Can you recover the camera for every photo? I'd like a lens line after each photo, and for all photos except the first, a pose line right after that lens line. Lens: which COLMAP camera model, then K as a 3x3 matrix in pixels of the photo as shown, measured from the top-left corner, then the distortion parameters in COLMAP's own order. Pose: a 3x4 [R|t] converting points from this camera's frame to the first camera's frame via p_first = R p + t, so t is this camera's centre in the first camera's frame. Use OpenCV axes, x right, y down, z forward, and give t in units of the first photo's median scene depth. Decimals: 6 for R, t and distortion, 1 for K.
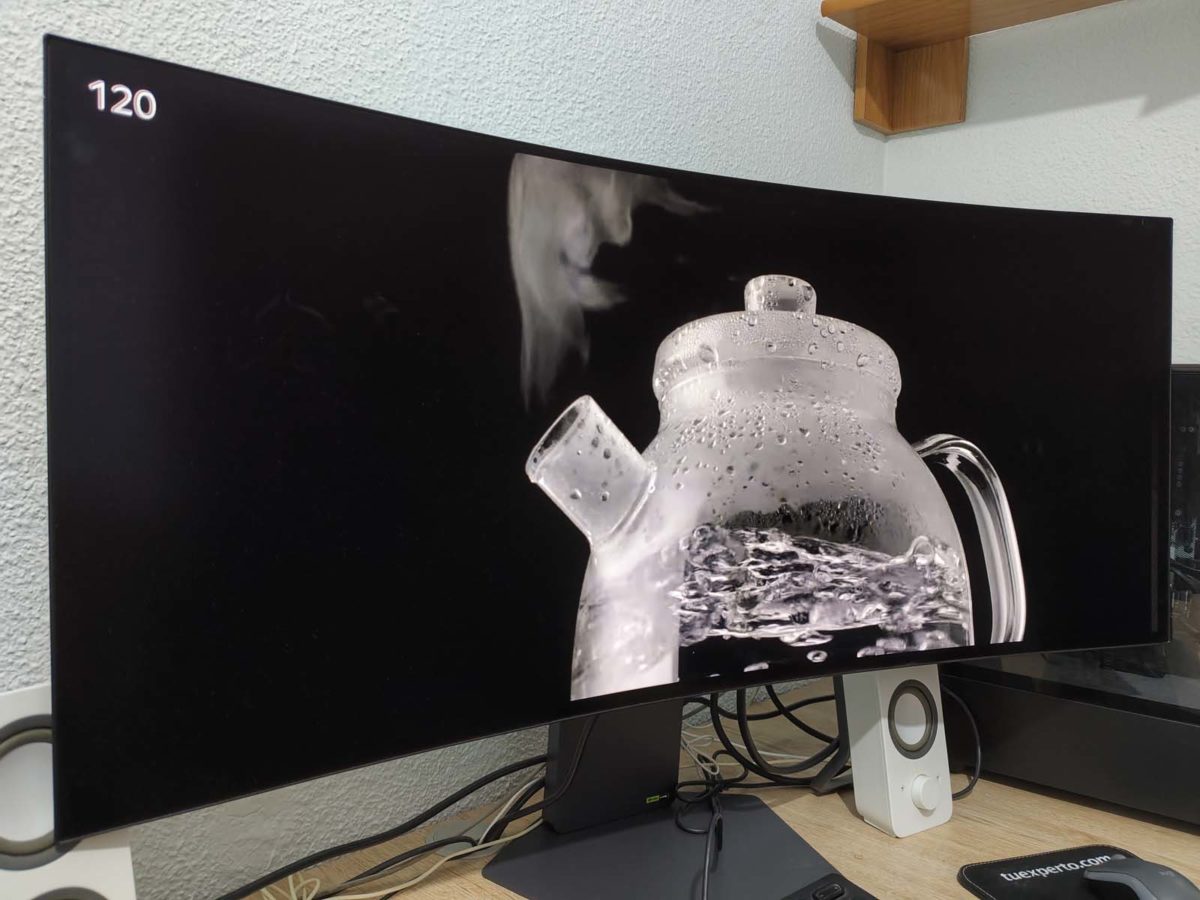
lens RADIAL K [[927.7, 0, 598.7], [0, 927.7, 445.6], [0, 0, 1]] dist [-0.001056, -0.009975]
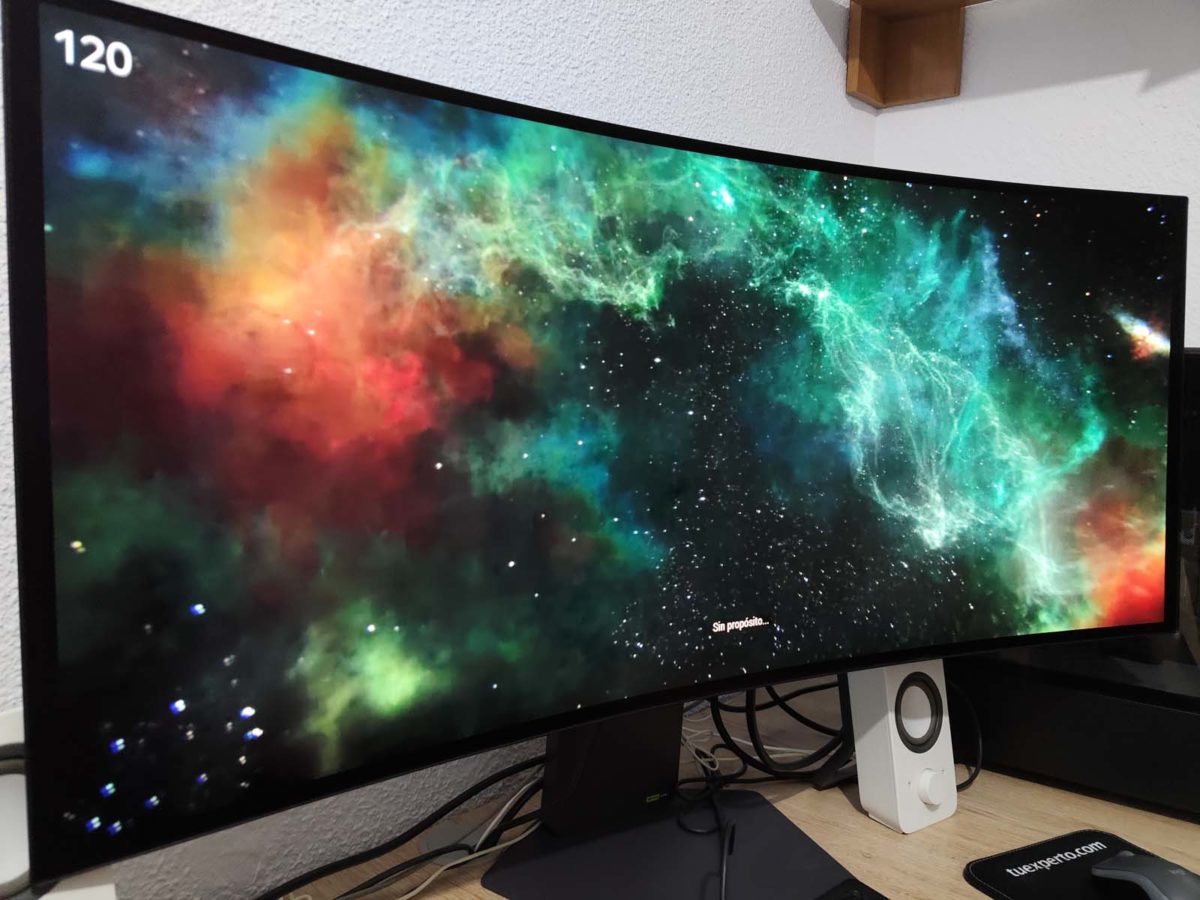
lens RADIAL K [[929.8, 0, 598.2], [0, 929.8, 448.9], [0, 0, 1]] dist [-0.000288, -0.016485]
pose [[0.999153, -0.002791, 0.041051, -0.040316], [0.001654, 0.999615, 0.027708, -0.009658], [-0.041113, -0.027617, 0.998773, 0.050201]]
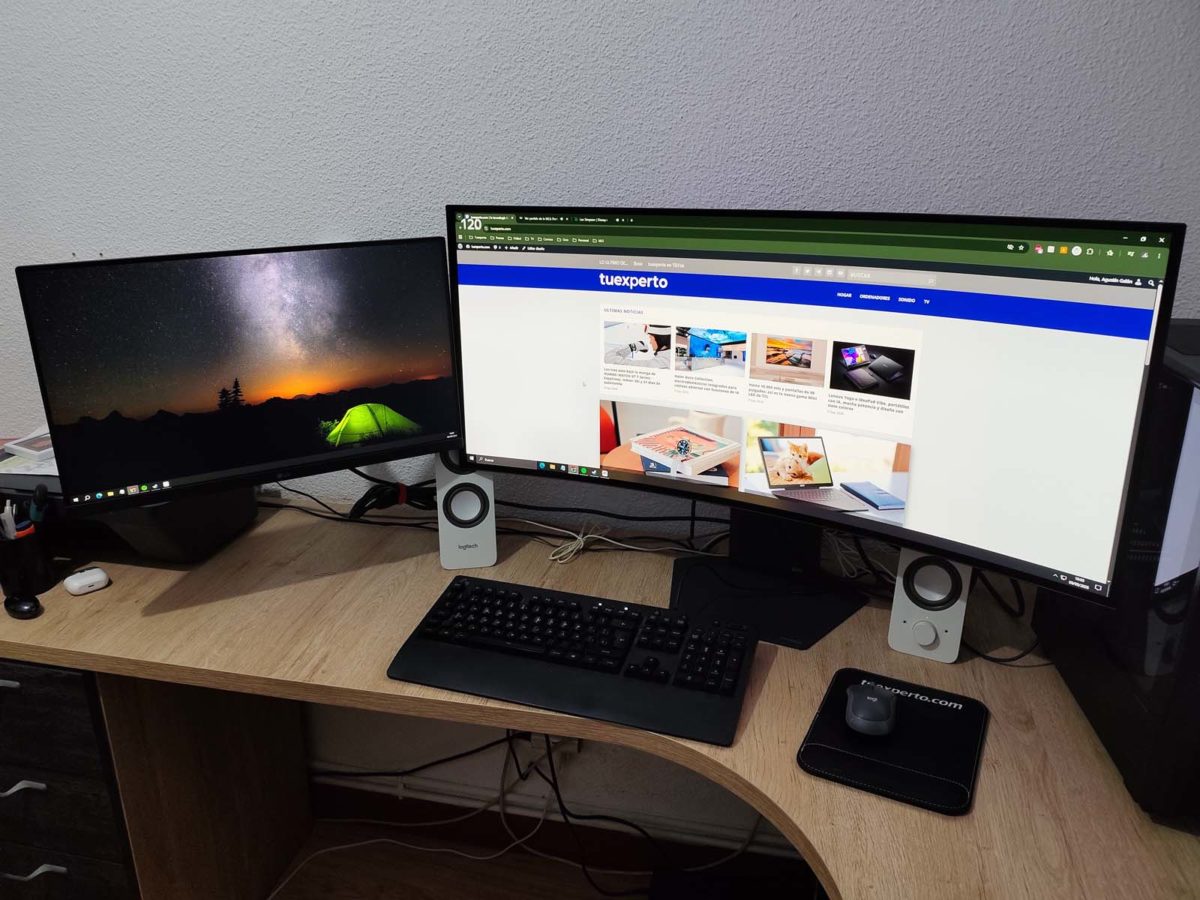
lens RADIAL K [[928.6, 0, 600.0], [0, 928.6, 454.8], [0, 0, 1]] dist [0.107420, -0.186657]
pose [[0.524354, 0.254568, -0.812556, 1.264935], [-0.020298, 0.957730, 0.286951, -0.302832], [0.851258, -0.133971, 0.507357, -0.110213]]
